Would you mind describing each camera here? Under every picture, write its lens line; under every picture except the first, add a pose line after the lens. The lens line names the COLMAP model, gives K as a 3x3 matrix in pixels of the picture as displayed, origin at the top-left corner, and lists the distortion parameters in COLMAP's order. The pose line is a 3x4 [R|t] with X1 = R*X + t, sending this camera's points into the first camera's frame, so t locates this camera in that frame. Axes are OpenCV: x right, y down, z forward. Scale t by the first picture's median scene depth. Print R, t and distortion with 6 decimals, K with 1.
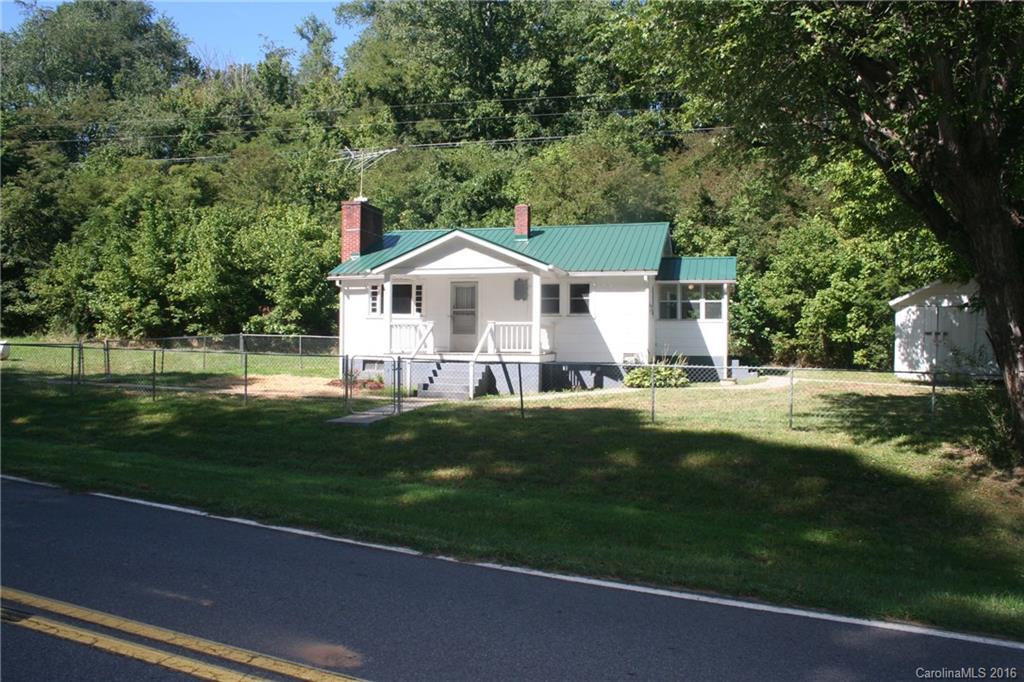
lens RADIAL K [[851.7, 0, 528.5], [0, 851.7, 340.2], [0, 0, 1]] dist [-0.189945, 0.139276]
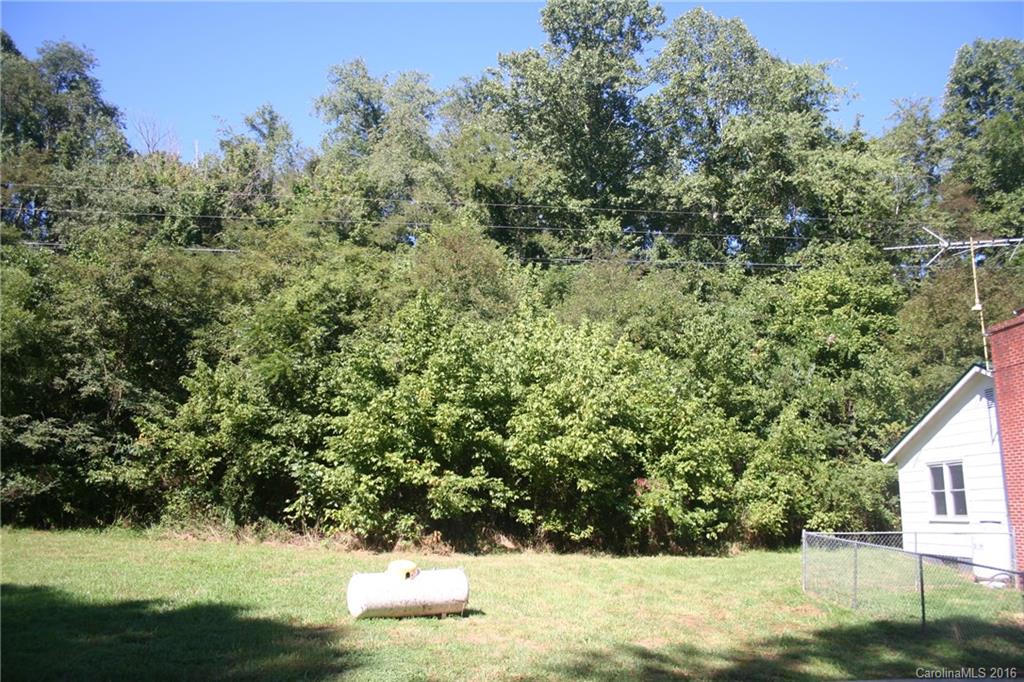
lens RADIAL K [[847.3, 0, 519.5], [0, 847.3, 337.3], [0, 0, 1]] dist [-0.161163, 0.140266]
pose [[0.953351, 0.046474, 0.298266, -0.811181], [0.009382, 0.983038, -0.183160, -0.041308], [-0.301719, 0.177414, 0.936744, 0.594906]]
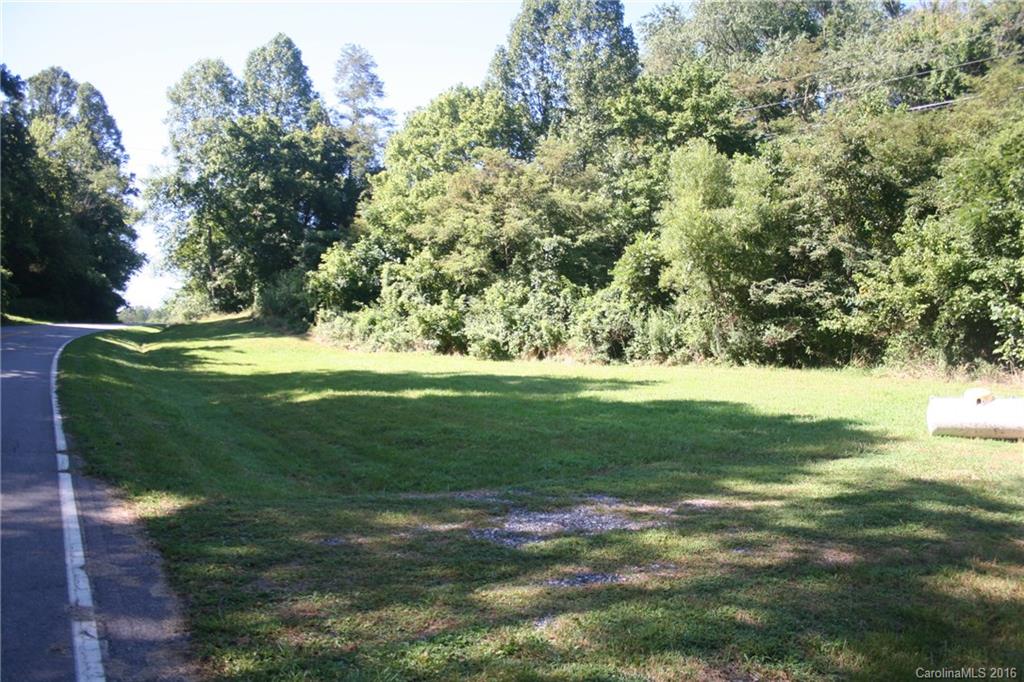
lens RADIAL K [[847.3, 0, 519.5], [0, 847.3, 337.3], [0, 0, 1]] dist [-0.161163, 0.140266]
pose [[0.788638, -0.014615, -0.614684, -0.645333], [0.007315, 0.999870, -0.014388, -0.032032], [0.614814, 0.006850, 0.788642, 0.496883]]
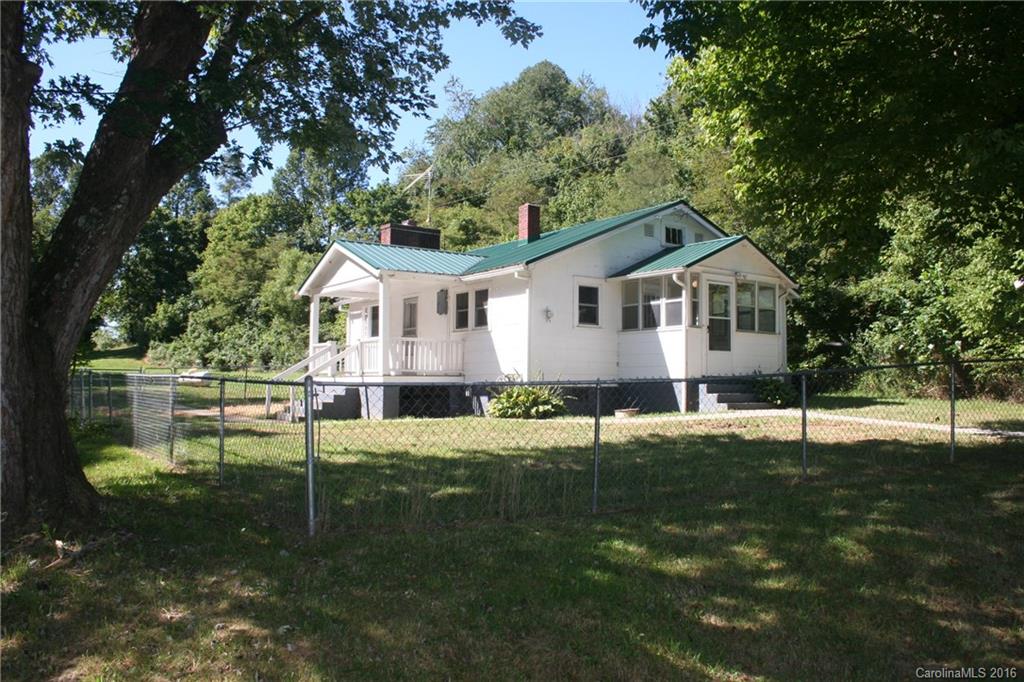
lens RADIAL K [[847.3, 0, 519.5], [0, 847.3, 337.3], [0, 0, 1]] dist [-0.161163, 0.140266]
pose [[0.751527, -0.039228, -0.658535, 0.583013], [0.001628, 0.998338, -0.057612, 0.024630], [0.659700, 0.042225, 0.750342, 0.389195]]
